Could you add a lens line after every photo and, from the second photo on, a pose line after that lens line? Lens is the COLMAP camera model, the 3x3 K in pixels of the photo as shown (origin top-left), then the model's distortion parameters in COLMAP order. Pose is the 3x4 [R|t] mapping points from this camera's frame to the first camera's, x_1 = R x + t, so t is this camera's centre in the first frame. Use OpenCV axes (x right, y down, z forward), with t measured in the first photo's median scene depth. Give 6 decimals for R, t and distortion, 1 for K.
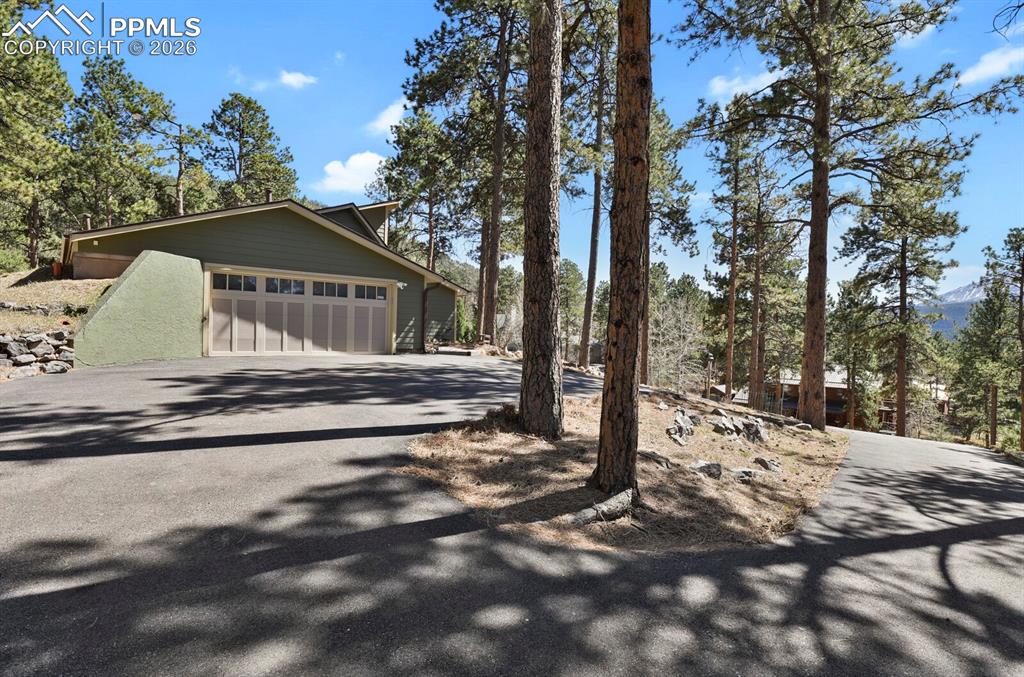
lens RADIAL K [[525.9, 0, 521.8], [0, 525.9, 345.9], [0, 0, 1]] dist [-0.036187, 0.000055]
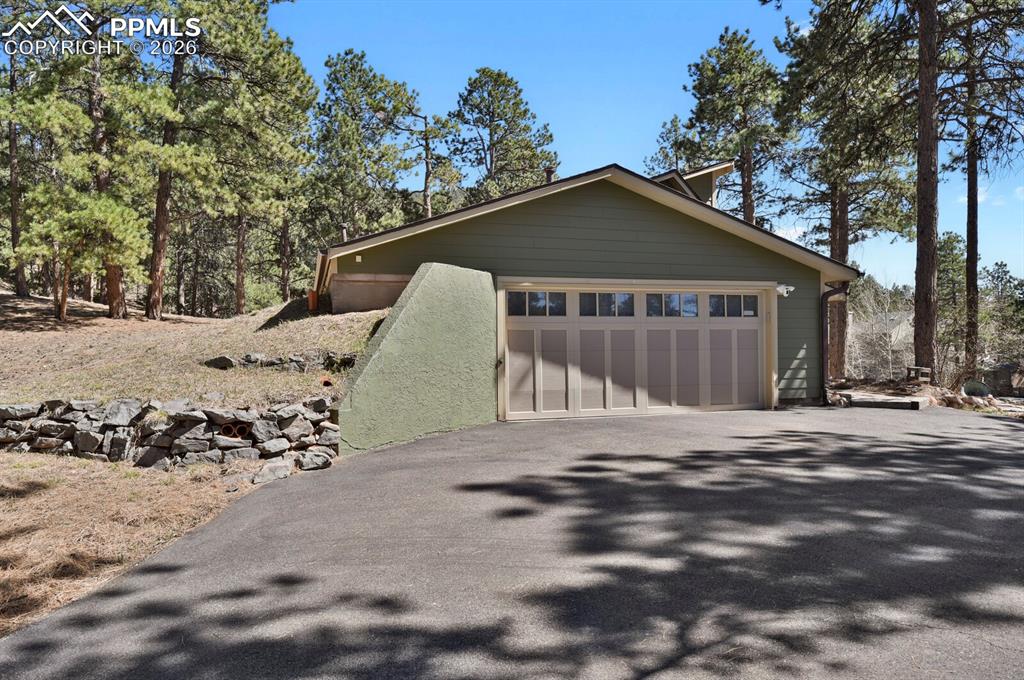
lens RADIAL K [[660.0, 0, 512.0], [0, 660.0, 340.0], [0, 0, 1]] dist [-0.002923, -0.001027]
pose [[0.905991, -0.043046, -0.421102, -0.133223], [0.024297, 0.998464, -0.049791, -0.021017], [0.422599, 0.034879, 0.905646, 0.139088]]
